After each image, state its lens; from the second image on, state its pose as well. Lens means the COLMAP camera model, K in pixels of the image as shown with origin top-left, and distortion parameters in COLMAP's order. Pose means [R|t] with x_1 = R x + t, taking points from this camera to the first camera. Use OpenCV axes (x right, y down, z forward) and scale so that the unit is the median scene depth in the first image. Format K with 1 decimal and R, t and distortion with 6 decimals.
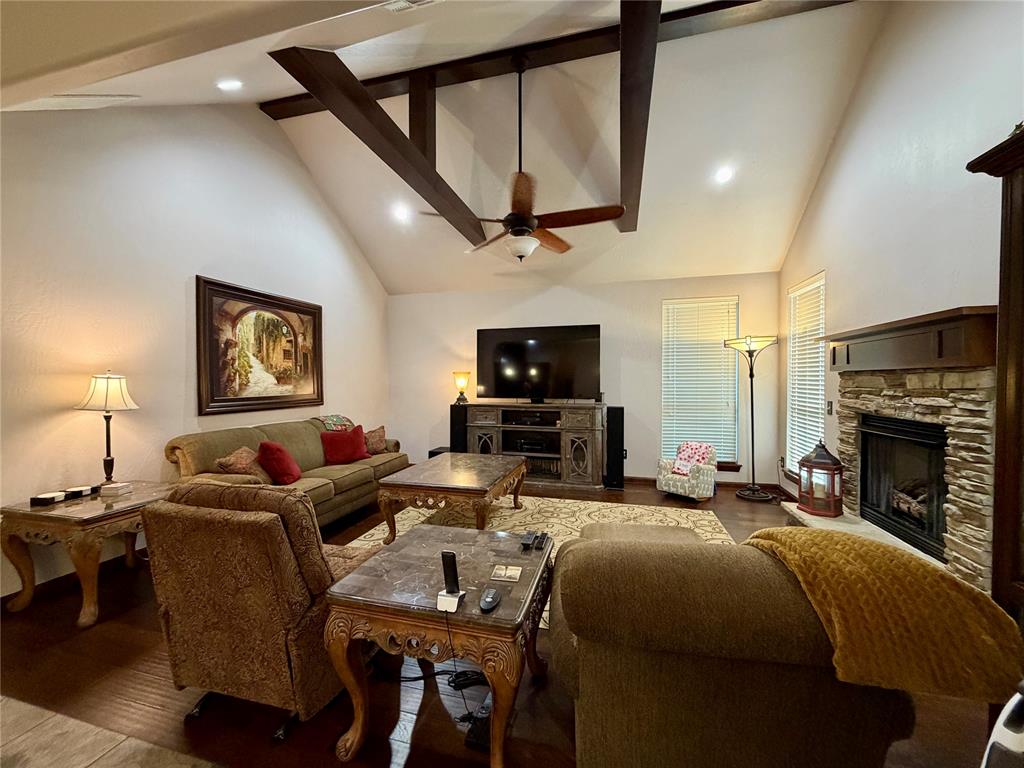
lens RADIAL K [[409.6, 0, 510.7], [0, 409.6, 384.9], [0, 0, 1]] dist [-0.001191, 0.000422]
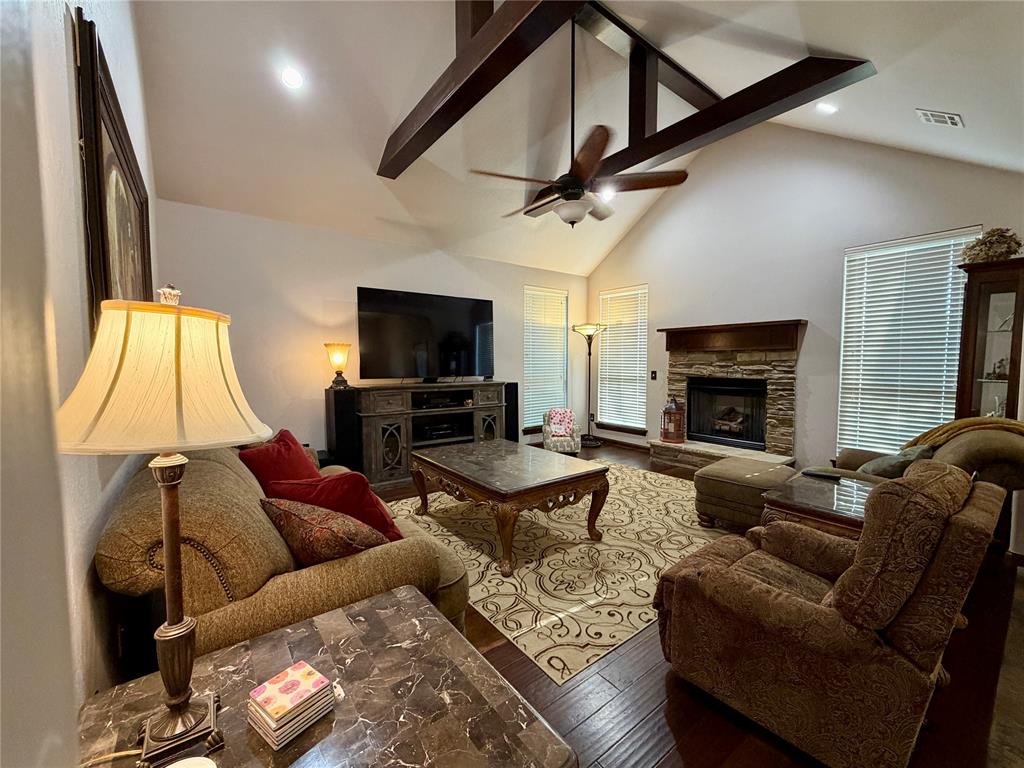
lens RADIAL K [[409.6, 0, 508.9], [0, 409.6, 385.7], [0, 0, 1]] dist [-0.001191, 0.000422]
pose [[0.610974, -0.046406, 0.790289, -0.673496], [0.008651, 0.998612, 0.051951, 0.009460], [-0.791603, -0.024904, 0.610528, 0.433494]]
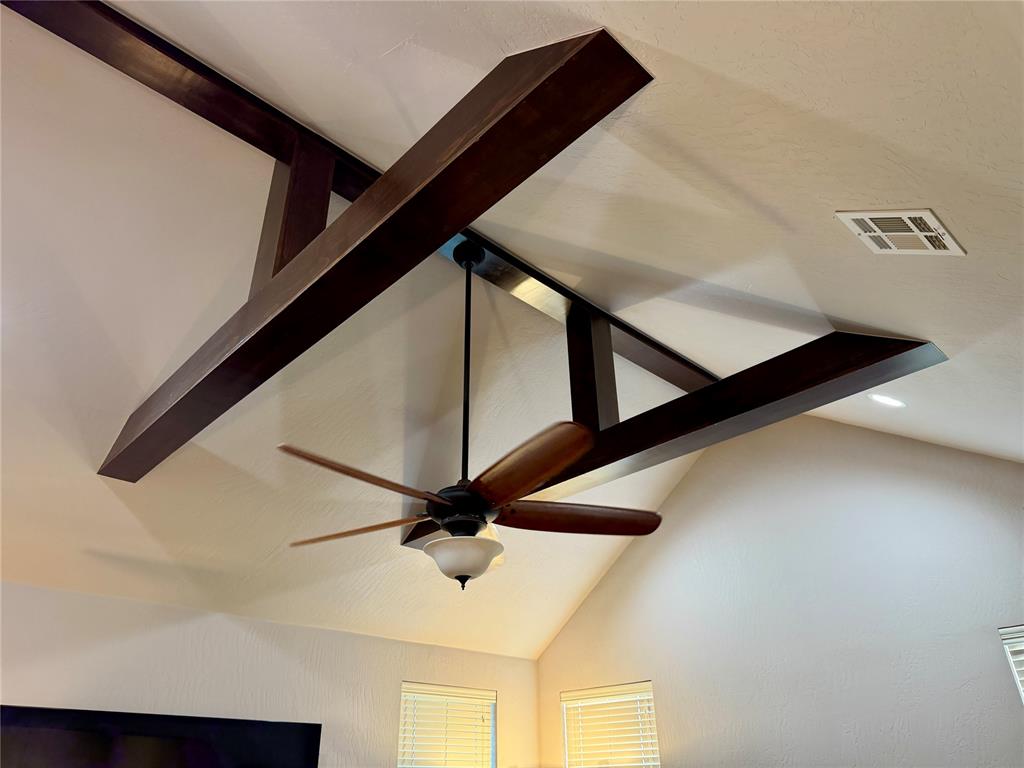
lens RADIAL K [[731.1, 0, 510.5], [0, 731.1, 392.7], [0, 0, 1]] dist [0.041888, -0.034809]
pose [[0.522421, 0.414041, 0.745416, -0.529884], [0.020836, 0.867737, -0.496587, -0.067261], [-0.852433, 0.274960, 0.444697, 0.431776]]
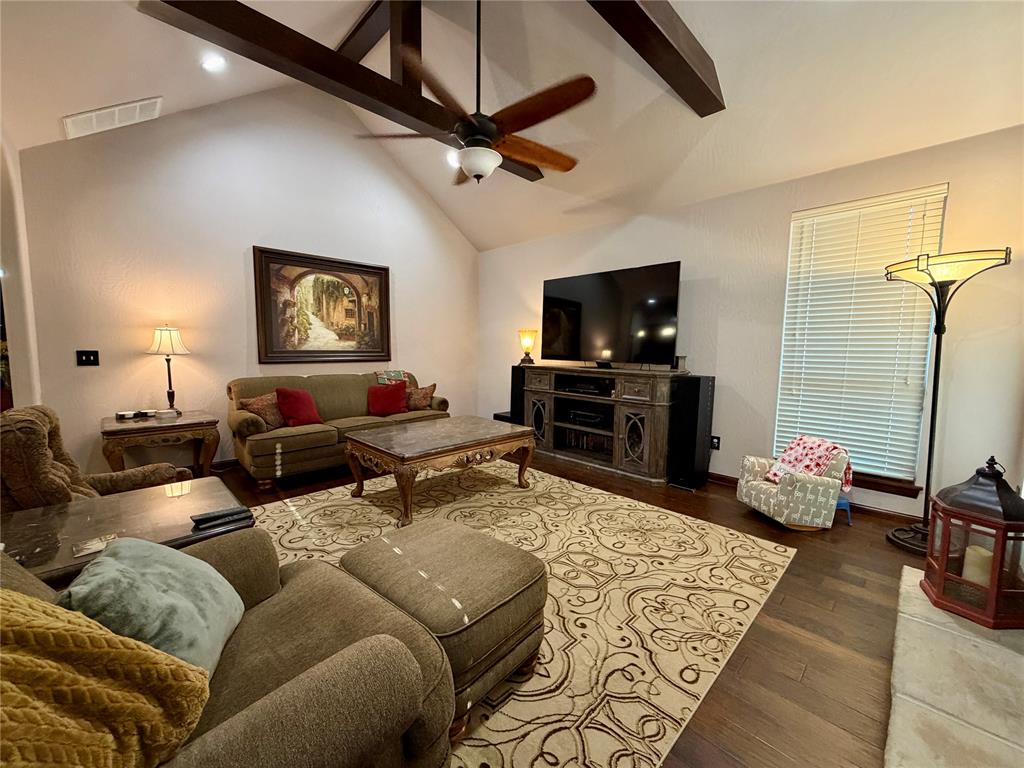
lens RADIAL K [[409.6, 0, 509.8], [0, 409.6, 384.6], [0, 0, 1]] dist [-0.001191, 0.000422]
pose [[0.862728, 0.059001, -0.502214, 0.406870], [-0.018429, 0.996178, 0.085375, 0.015784], [0.505332, -0.064400, 0.860518, 0.262341]]
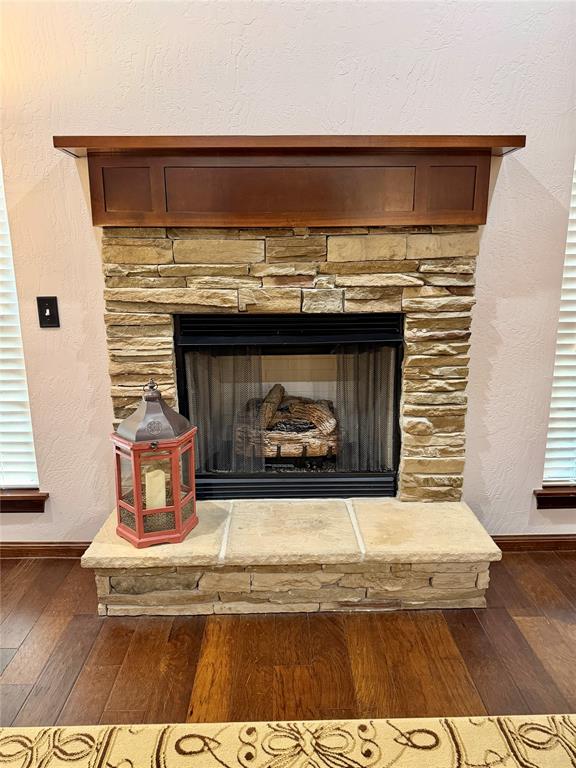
lens RADIAL K [[548.3, 0, 288.3], [0, 548.3, 384.4], [0, 0, 1]] dist [0.041888, -0.034809]
pose [[-0.272739, -0.220083, 0.936577, 0.115397], [0.016828, 0.972244, 0.233364, -0.002666], [-0.961941, 0.079408, -0.261465, 0.803175]]
